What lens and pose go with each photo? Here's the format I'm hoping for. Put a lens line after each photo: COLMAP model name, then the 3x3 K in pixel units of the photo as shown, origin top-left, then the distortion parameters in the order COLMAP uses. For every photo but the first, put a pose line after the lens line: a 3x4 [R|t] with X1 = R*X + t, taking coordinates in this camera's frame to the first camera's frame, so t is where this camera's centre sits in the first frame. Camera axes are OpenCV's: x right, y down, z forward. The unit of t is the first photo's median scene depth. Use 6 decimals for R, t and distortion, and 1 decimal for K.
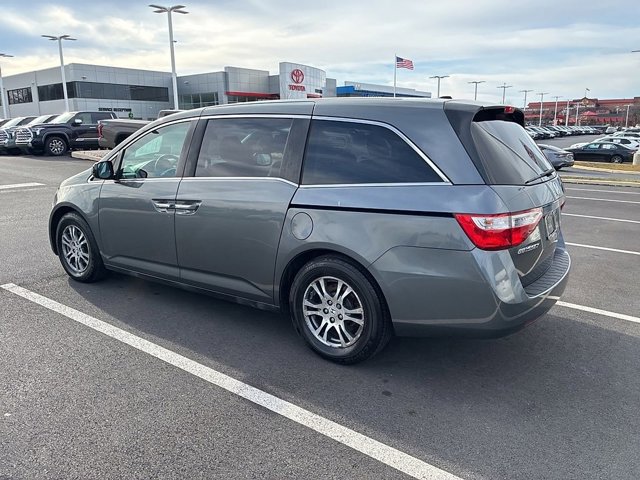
lens RADIAL K [[487.1, 0, 320.4], [0, 487.1, 228.0], [0, 0, 1]] dist [0.043365, -0.065187]
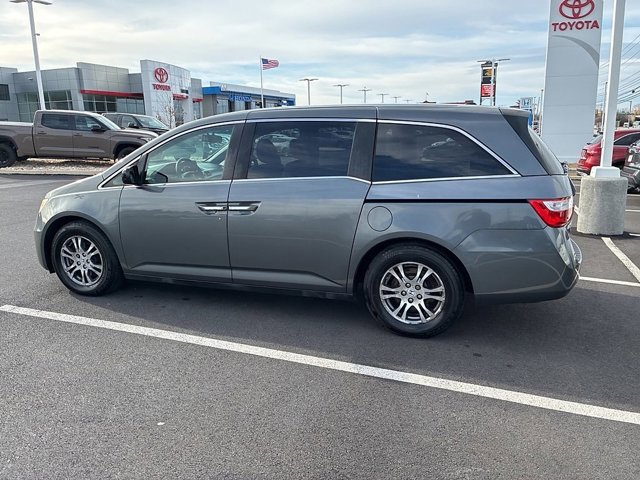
lens RADIAL K [[487.1, 0, 320.4], [0, 487.1, 228.0], [0, 0, 1]] dist [0.043365, -0.065187]
pose [[0.960120, -0.059808, 0.273117, -0.416917], [0.060326, 0.998158, 0.006511, 0.001381], [-0.273004, 0.010225, 0.961959, -0.027772]]
